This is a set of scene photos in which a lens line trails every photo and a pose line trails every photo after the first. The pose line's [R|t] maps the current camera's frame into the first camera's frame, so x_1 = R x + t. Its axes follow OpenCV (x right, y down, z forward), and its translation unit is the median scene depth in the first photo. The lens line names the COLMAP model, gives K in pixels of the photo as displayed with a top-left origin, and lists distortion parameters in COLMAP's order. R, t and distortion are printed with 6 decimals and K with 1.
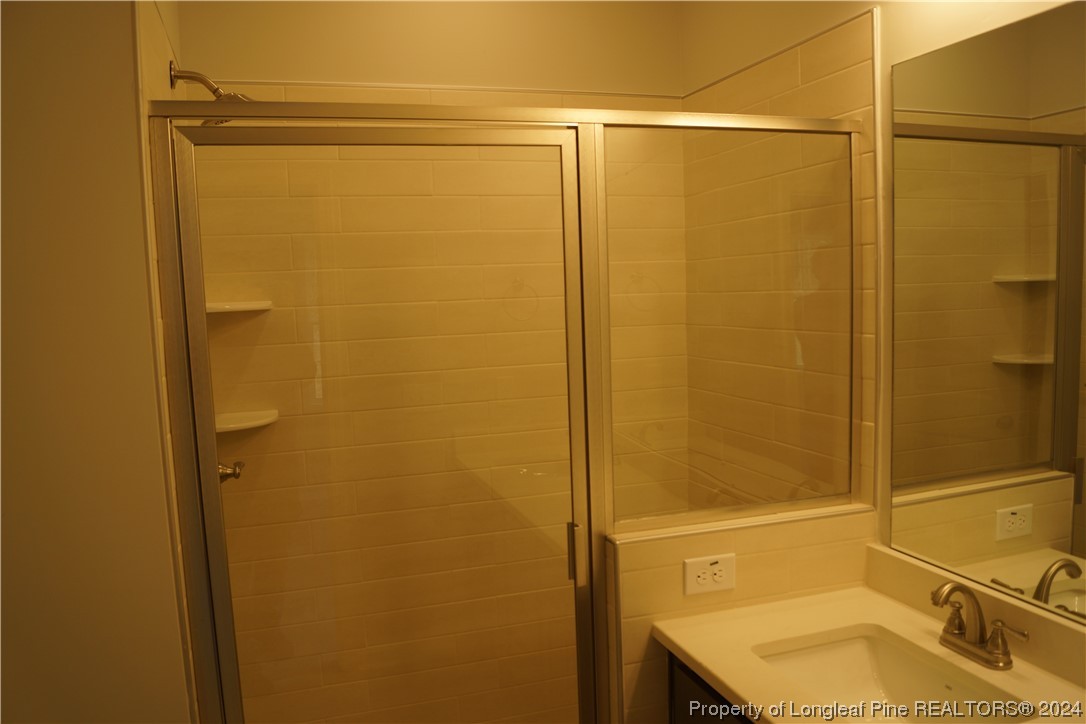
lens RADIAL K [[841.0, 0, 531.1], [0, 841.0, 366.7], [0, 0, 1]] dist [-0.088024, 0.019027]
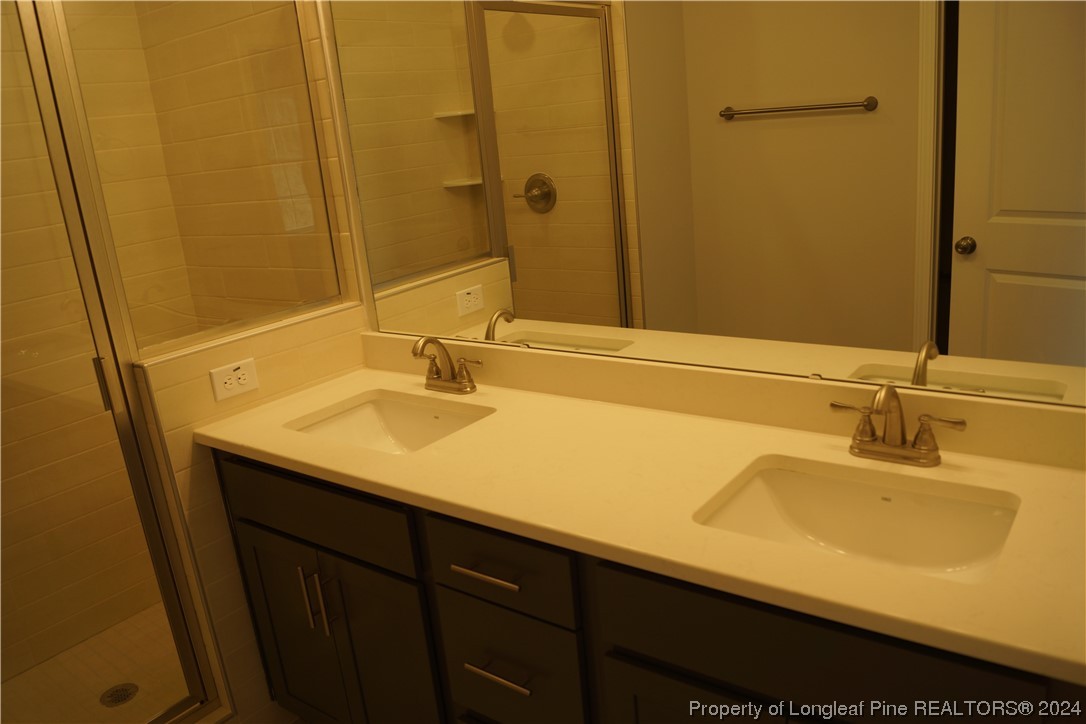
lens RADIAL K [[841.0, 0, 540.7], [0, 841.0, 367.8], [0, 0, 1]] dist [-0.088024, 0.019027]
pose [[0.815562, -0.208932, 0.539635, -0.058408], [0.124882, 0.974117, 0.188416, 0.073421], [-0.565034, -0.086274, 0.820545, -0.182341]]
